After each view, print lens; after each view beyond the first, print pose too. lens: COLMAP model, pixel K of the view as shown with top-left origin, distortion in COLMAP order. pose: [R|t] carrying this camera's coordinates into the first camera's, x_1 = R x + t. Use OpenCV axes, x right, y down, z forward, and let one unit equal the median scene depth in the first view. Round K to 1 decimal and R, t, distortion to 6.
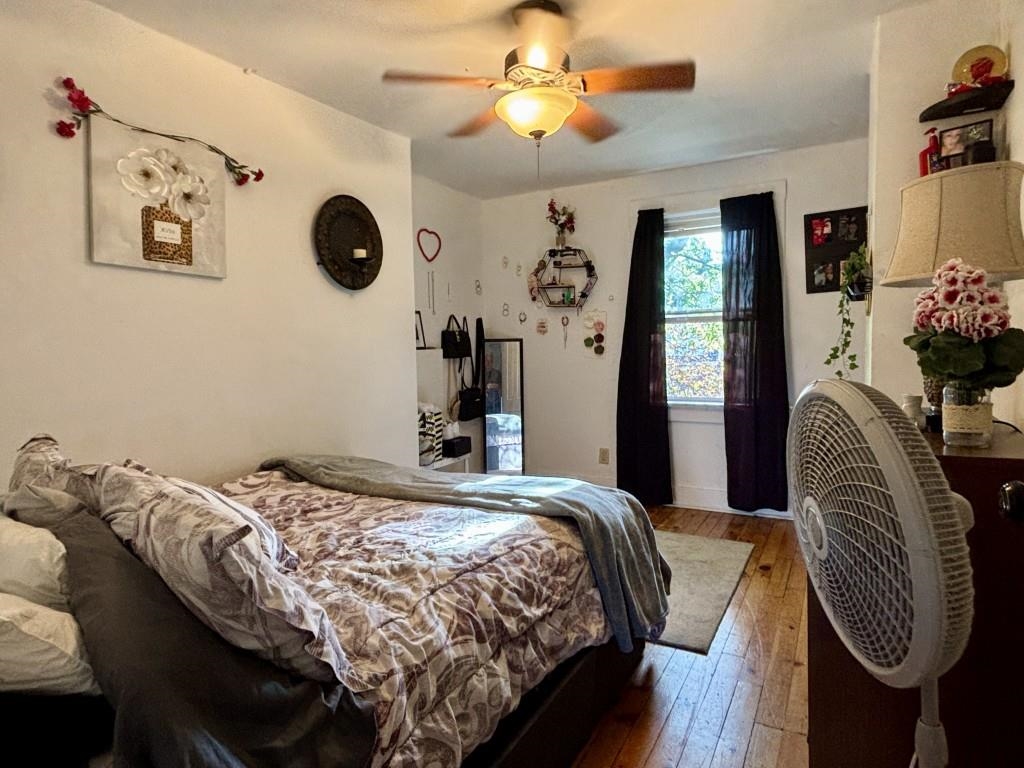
lens RADIAL K [[599.4, 0, 508.7], [0, 599.4, 381.7], [0, 0, 1]] dist [-0.001434, -0.005331]
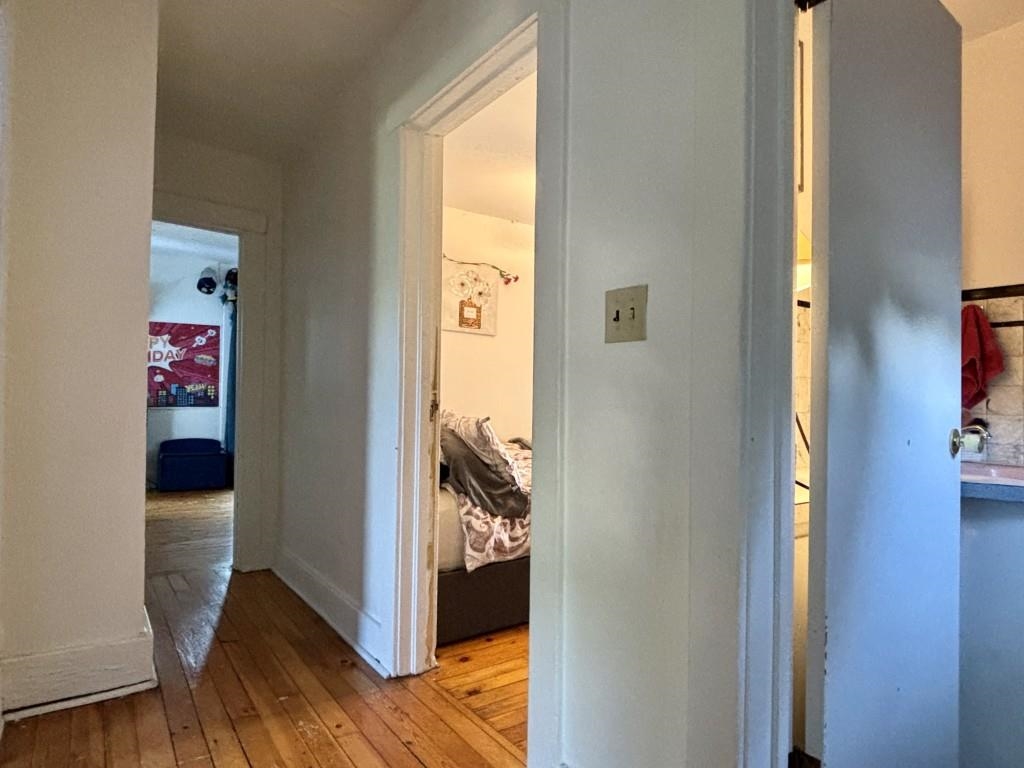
lens RADIAL K [[599.4, 0, 505.4], [0, 599.4, 386.9], [0, 0, 1]] dist [-0.001434, -0.005331]
pose [[0.902694, 0.024000, -0.429614, 0.382151], [-0.055354, 0.996624, -0.060633, 0.104535], [0.426709, 0.078514, 0.900975, -0.697873]]
